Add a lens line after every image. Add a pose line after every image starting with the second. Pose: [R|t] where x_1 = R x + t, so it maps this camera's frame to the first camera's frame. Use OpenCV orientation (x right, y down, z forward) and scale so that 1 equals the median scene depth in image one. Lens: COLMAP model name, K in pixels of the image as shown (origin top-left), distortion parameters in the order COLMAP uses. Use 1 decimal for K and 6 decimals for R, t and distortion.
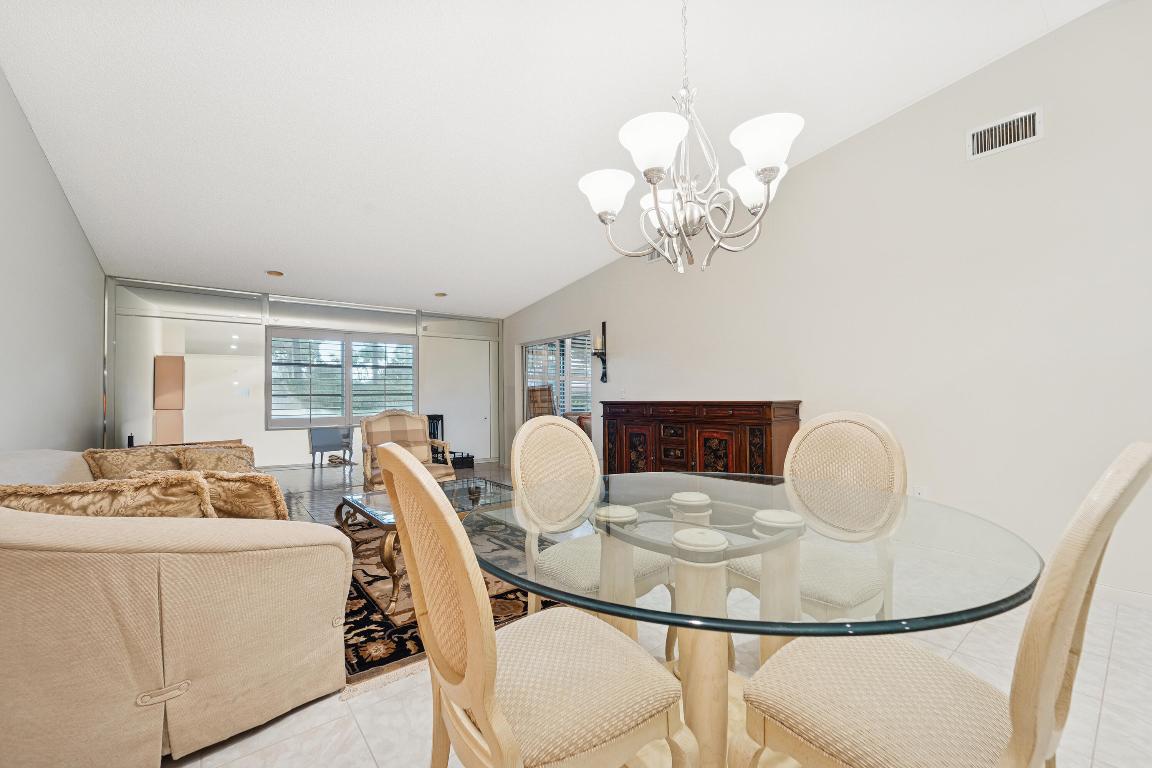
lens RADIAL K [[462.4, 0, 569.2], [0, 462.4, 380.8], [0, 0, 1]] dist [-0.000370, -0.000185]
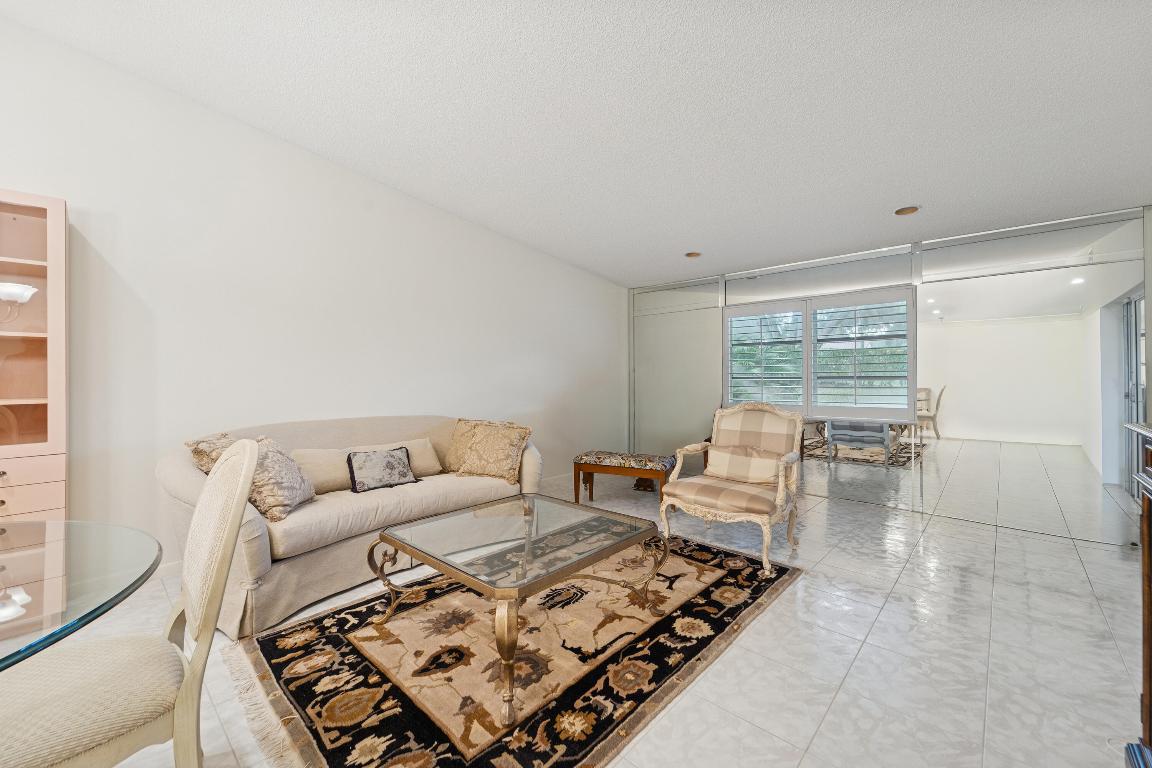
lens RADIAL K [[465.9, 0, 578.3], [0, 465.9, 377.1], [0, 0, 1]] dist [0.000038, -0.000194]
pose [[0.173882, 0.020706, -0.984549, 0.572436], [0.017808, 0.999549, 0.024166, -0.011325], [0.984605, -0.021734, 0.173435, 1.176678]]
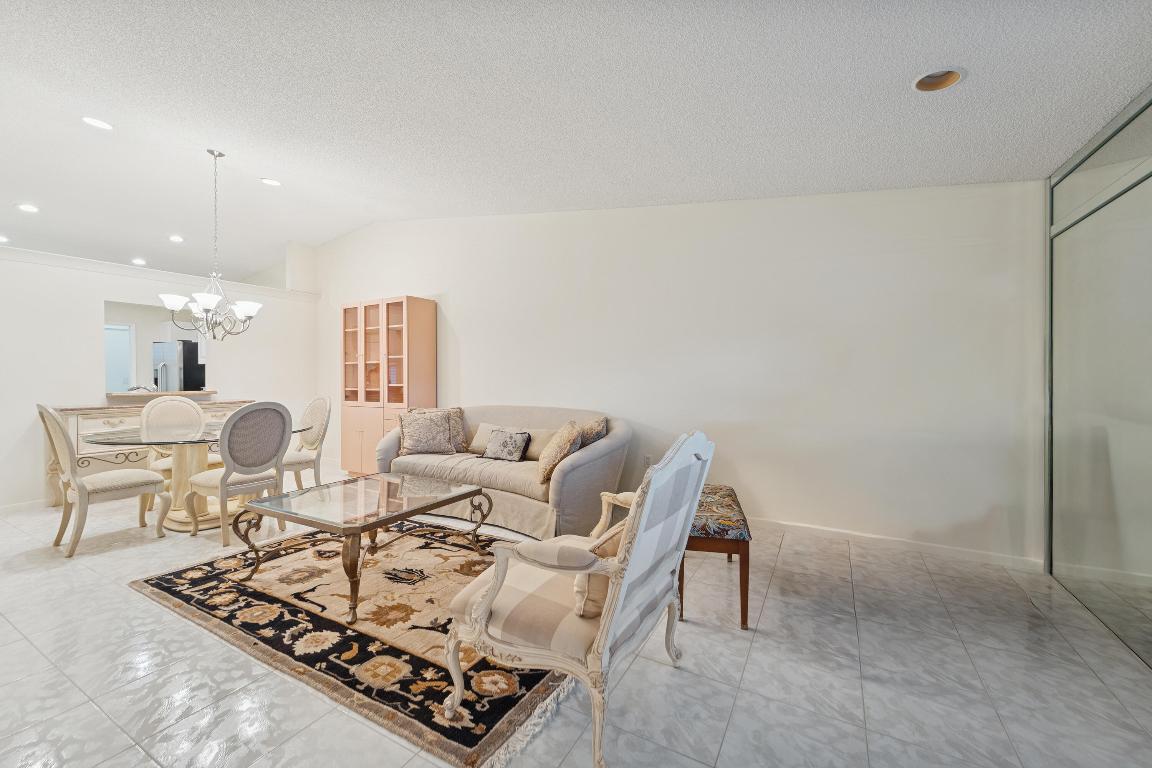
lens RADIAL K [[465.9, 0, 578.3], [0, 465.9, 377.1], [0, 0, 1]] dist [0.000038, -0.000194]
pose [[-0.920113, 0.025934, -0.390795, -0.362889], [0.029653, 0.999554, -0.003483, 0.031170], [0.390530, -0.014793, -0.920471, 2.483844]]
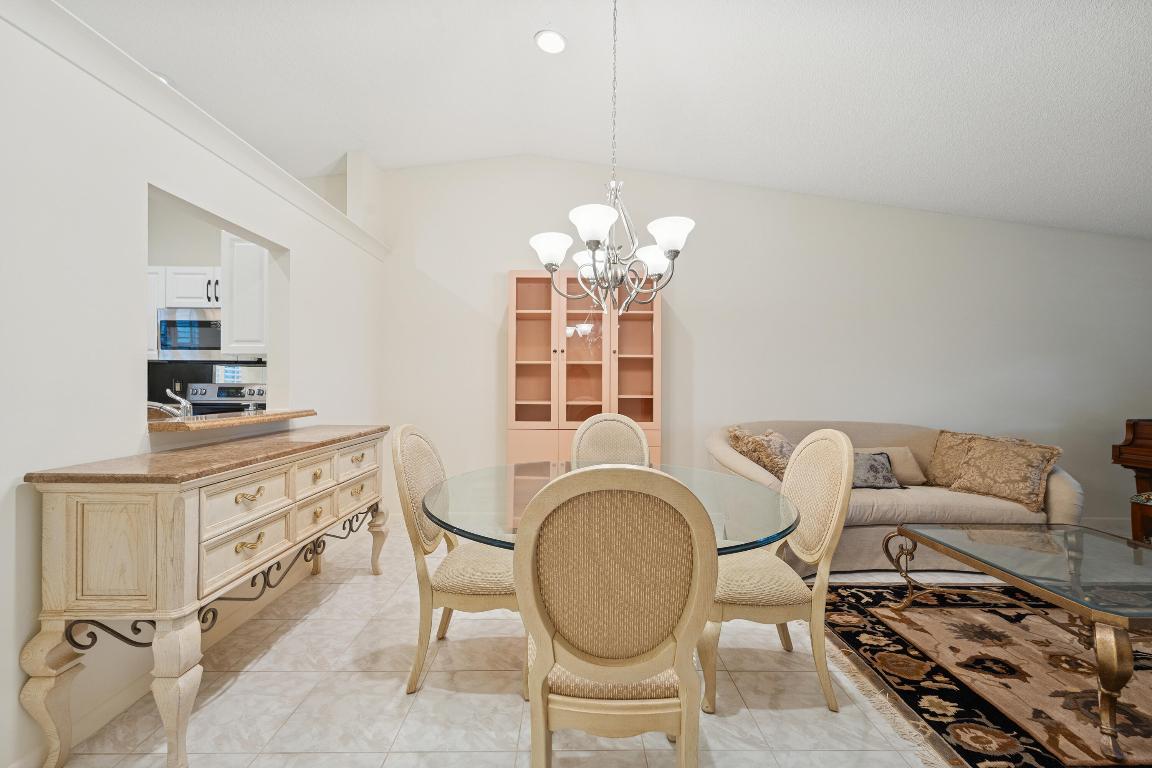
lens RADIAL K [[462.4, 0, 569.2], [0, 462.4, 380.8], [0, 0, 1]] dist [-0.000370, -0.000185]
pose [[-0.604294, 0.013264, -0.796651, 0.819784], [0.018915, 0.999818, 0.002299, -0.020018], [0.796536, -0.013680, -0.604436, 0.992746]]
